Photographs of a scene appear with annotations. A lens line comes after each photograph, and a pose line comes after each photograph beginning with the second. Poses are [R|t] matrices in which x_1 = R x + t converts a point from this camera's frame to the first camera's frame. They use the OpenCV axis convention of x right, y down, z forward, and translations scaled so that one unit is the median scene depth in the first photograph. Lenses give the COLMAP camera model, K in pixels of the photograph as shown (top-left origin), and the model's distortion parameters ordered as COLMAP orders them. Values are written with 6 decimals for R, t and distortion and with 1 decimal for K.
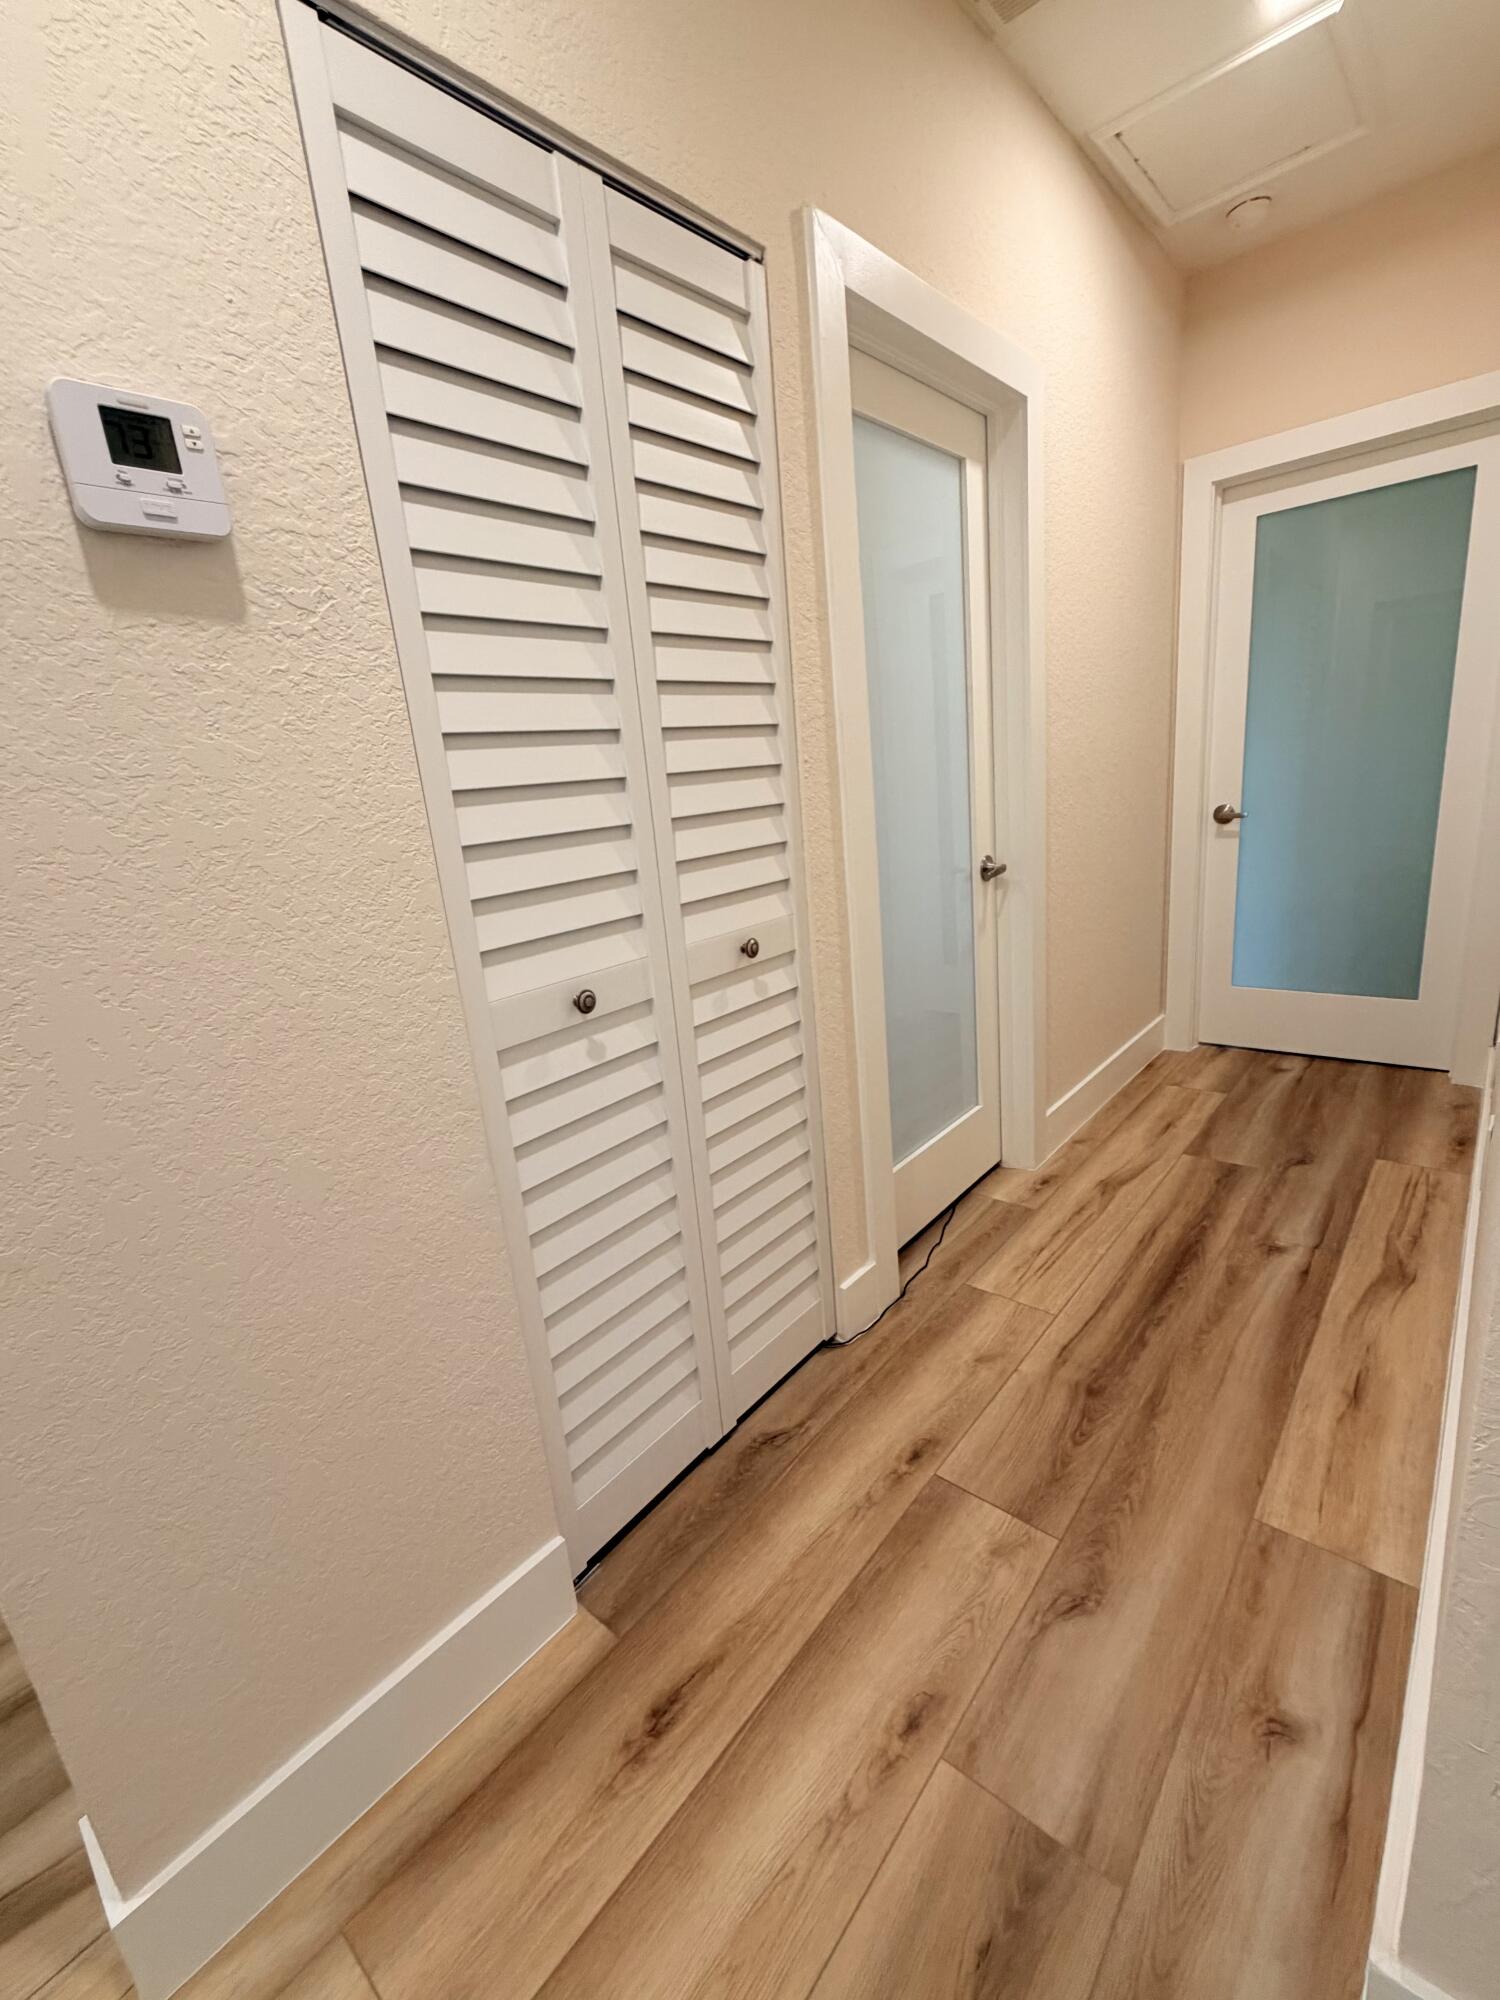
lens RADIAL K [[854.4, 0, 743.4], [0, 854.4, 1002.2], [0, 0, 1]] dist [-0.001479, 0.000443]
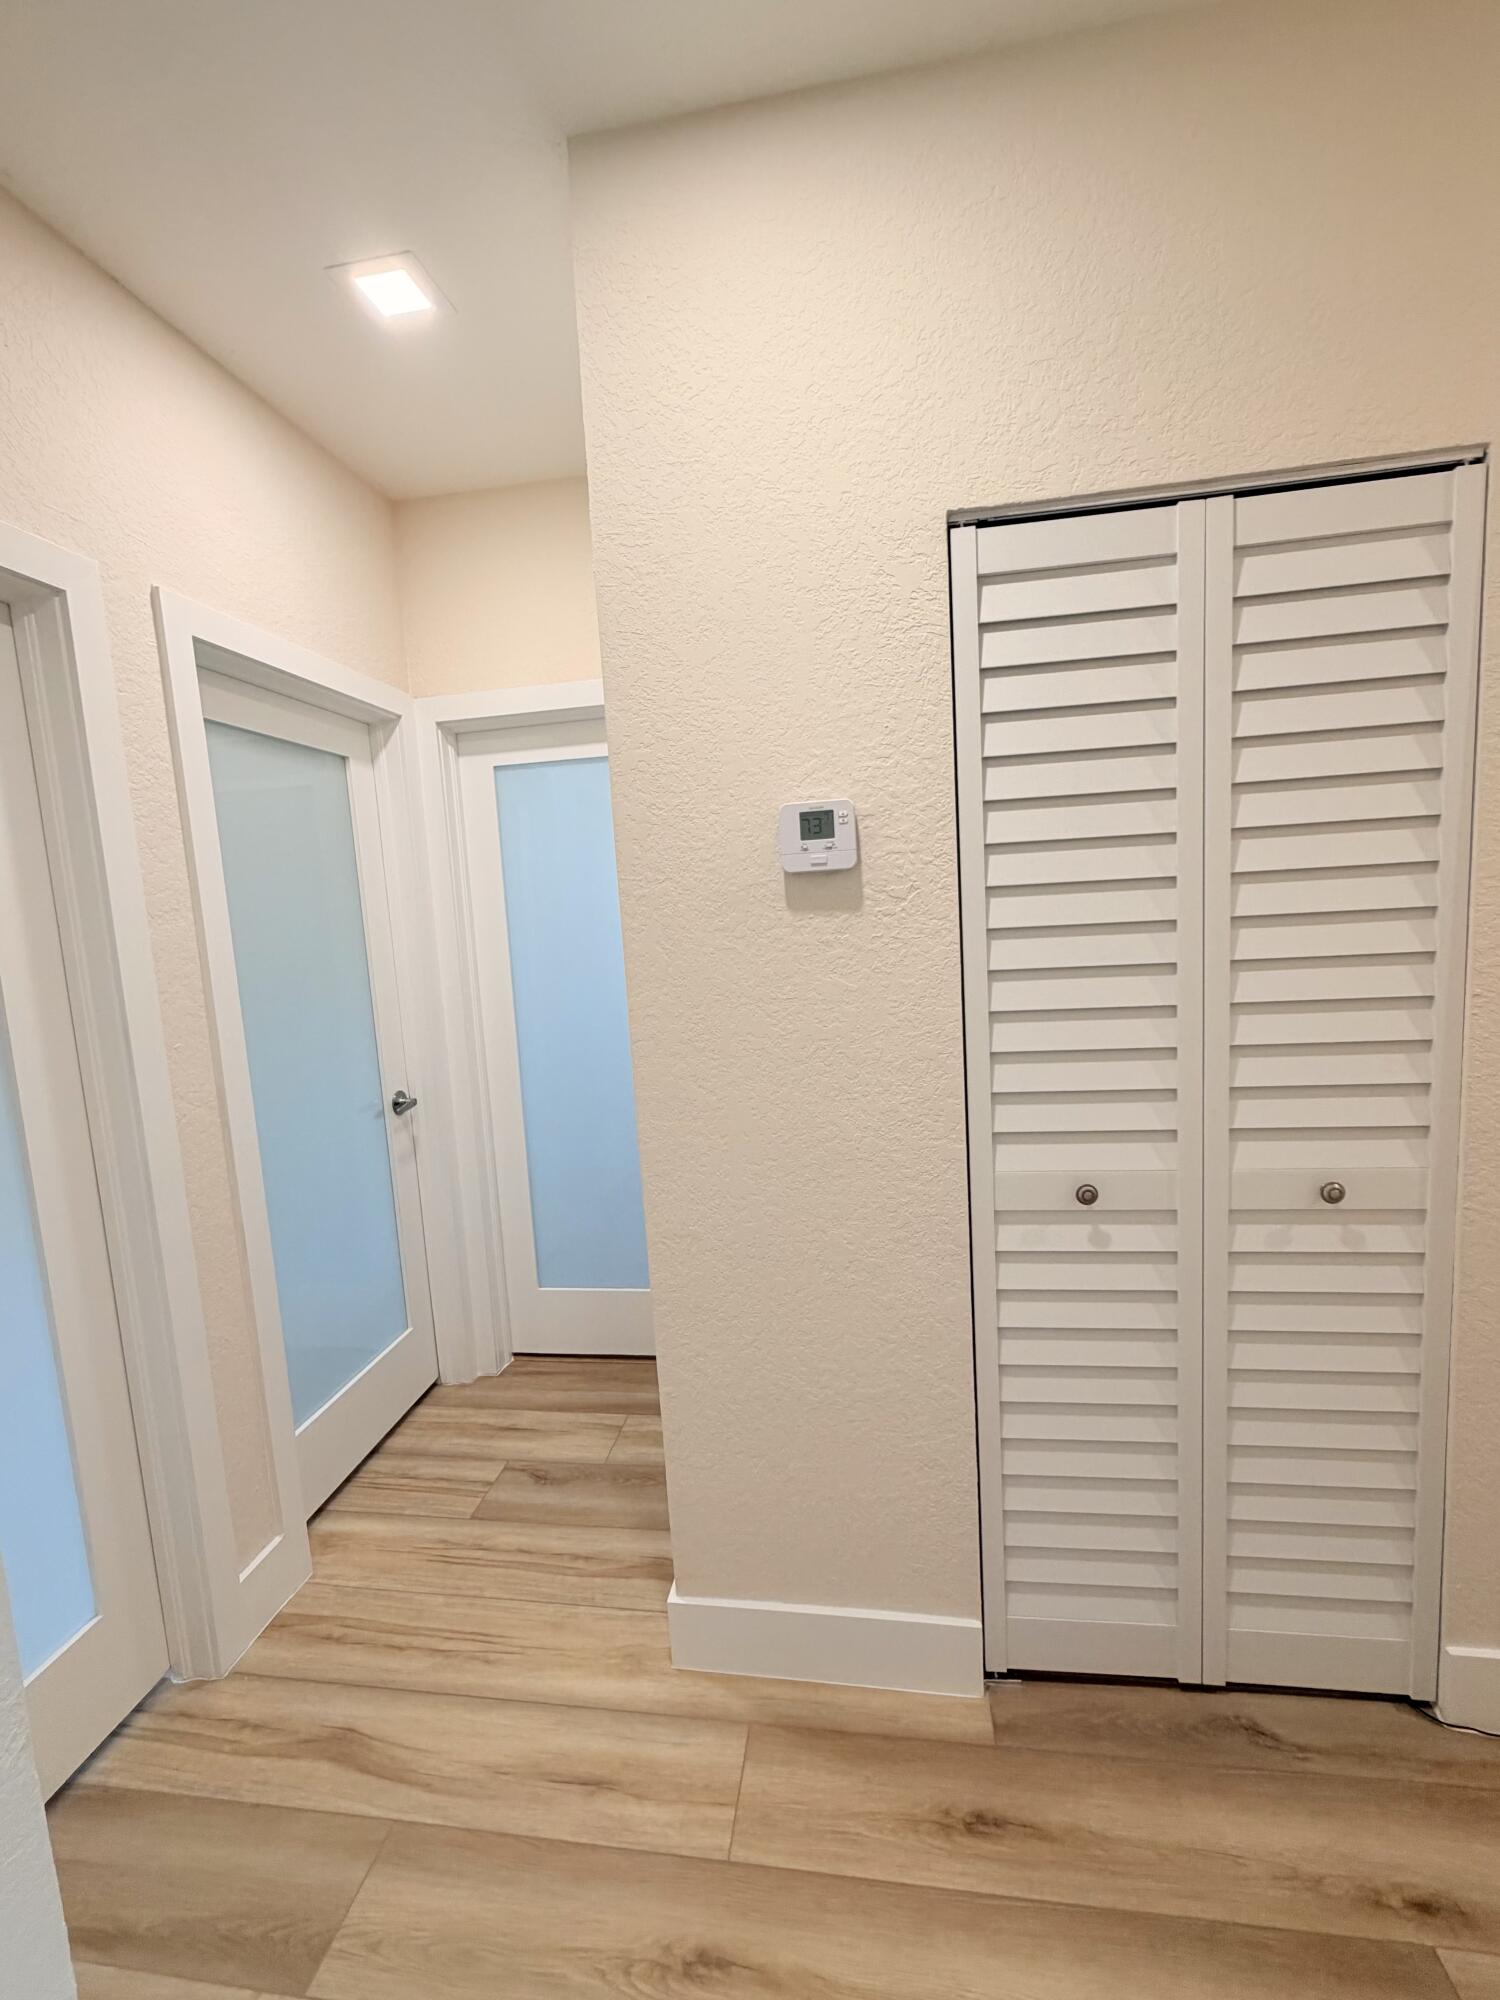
lens RADIAL K [[854.4, 0, 750.0], [0, 854.4, 1002.7], [0, 0, 1]] dist [-0.001479, 0.000443]
pose [[0.537023, 0.156039, -0.829010, 0.420520], [-0.208449, 0.976814, 0.048828, -0.185986], [0.817408, 0.146584, 0.557098, -0.040361]]
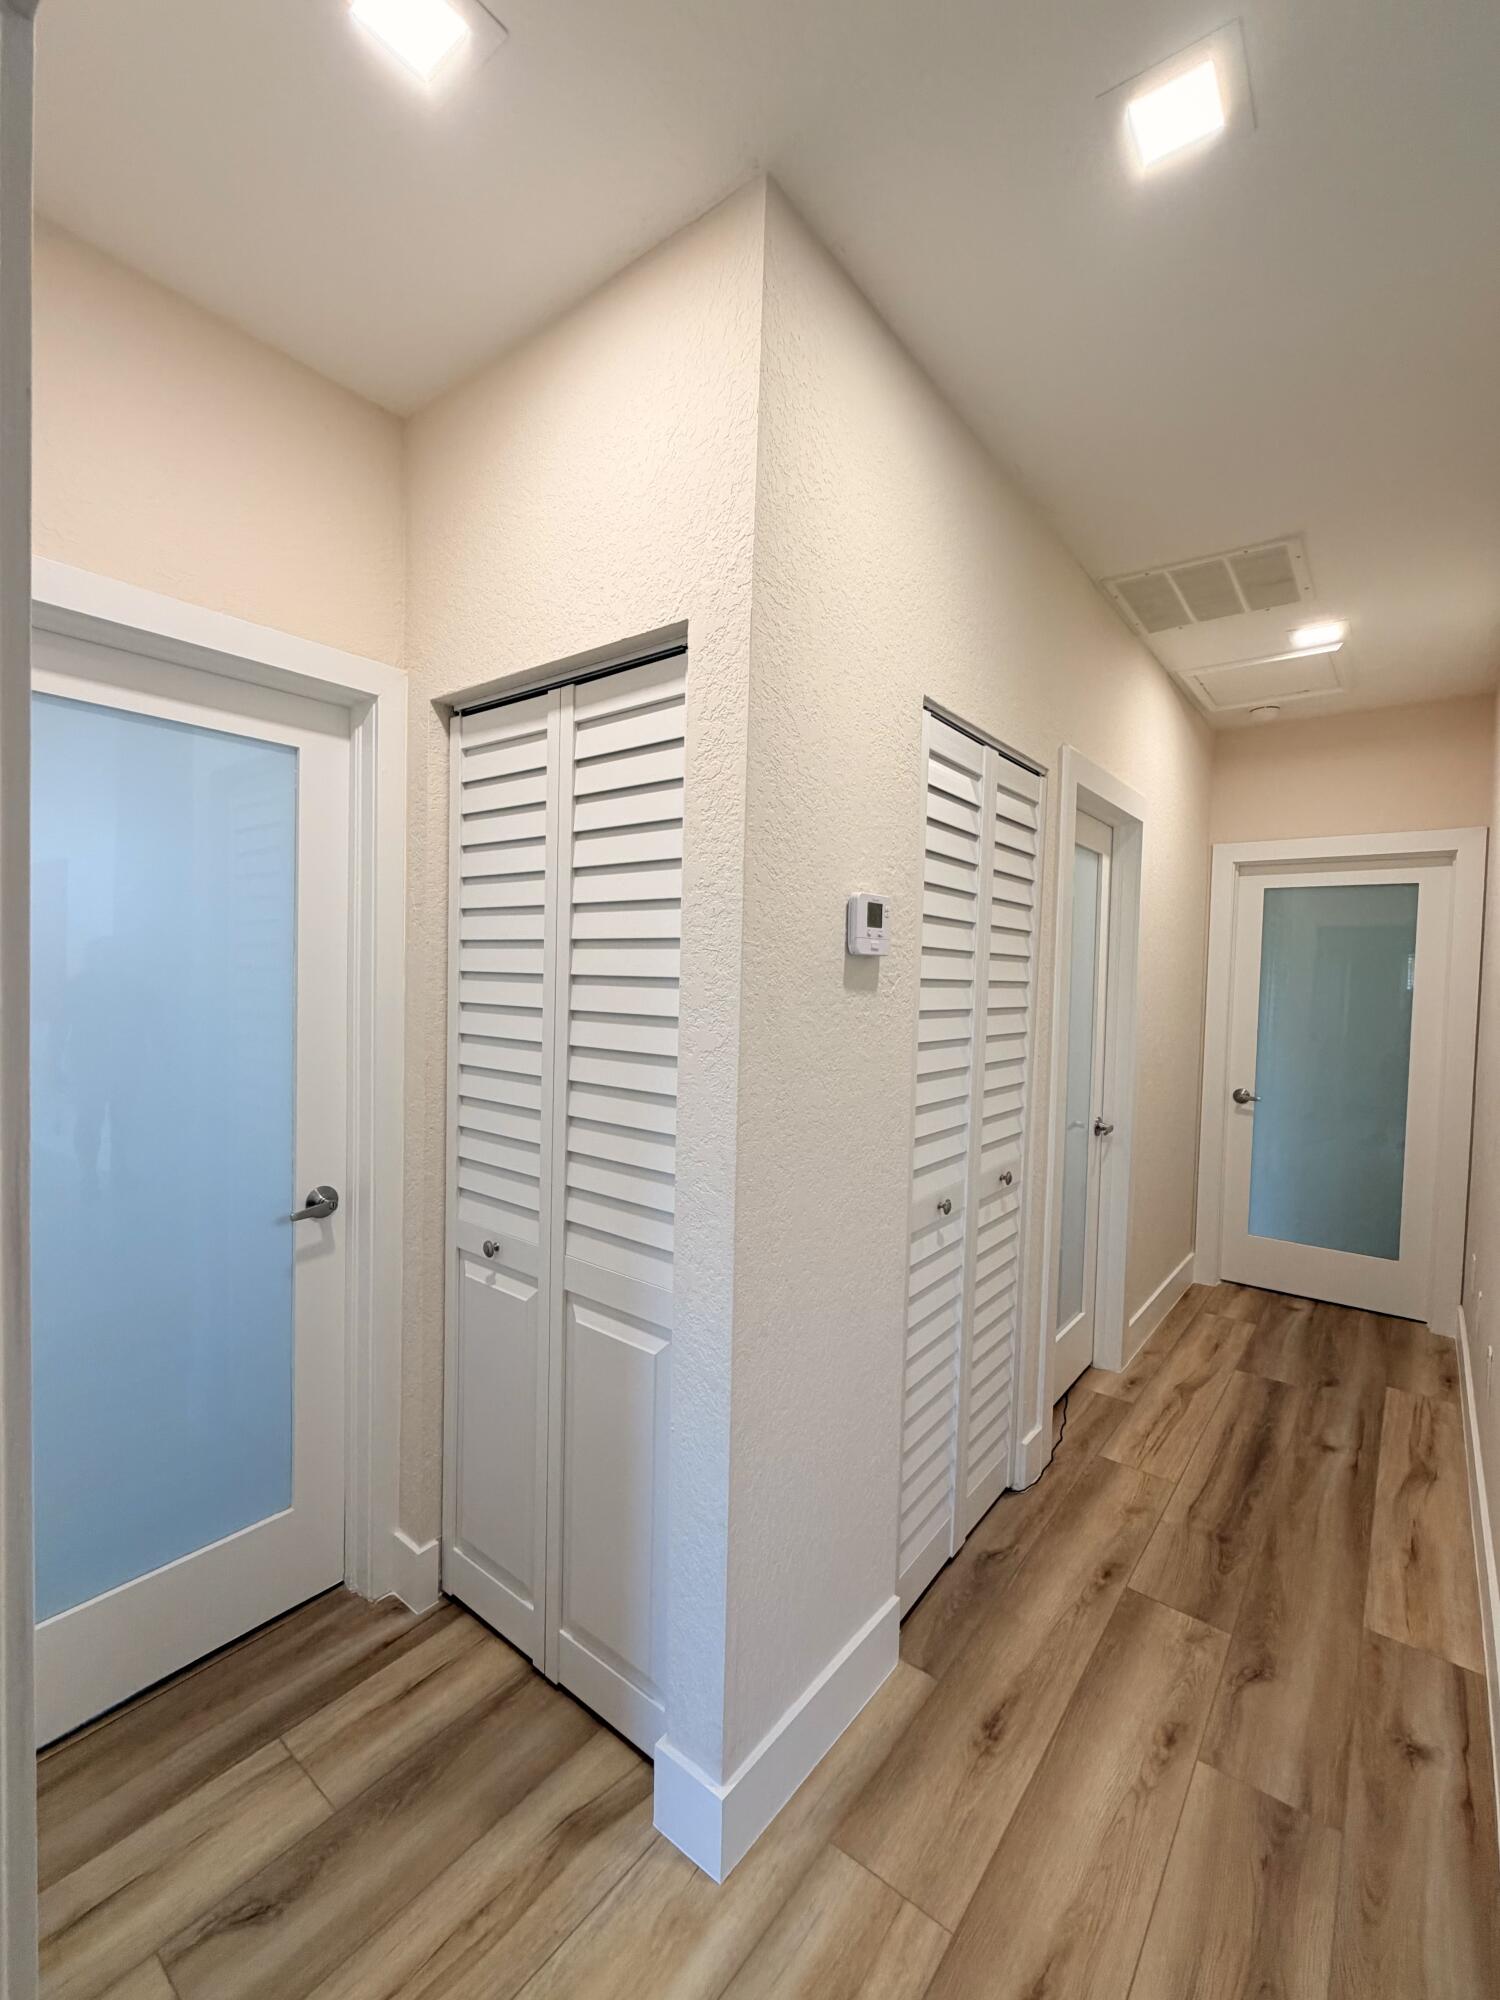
lens RADIAL K [[854.4, 0, 745.0], [0, 854.4, 1002.9], [0, 0, 1]] dist [-0.001479, 0.000443]
pose [[0.991926, 0.115939, 0.051396, -0.588059], [-0.101441, 0.968570, -0.227115, 0.026645], [-0.076112, 0.220067, 0.972511, -0.504201]]
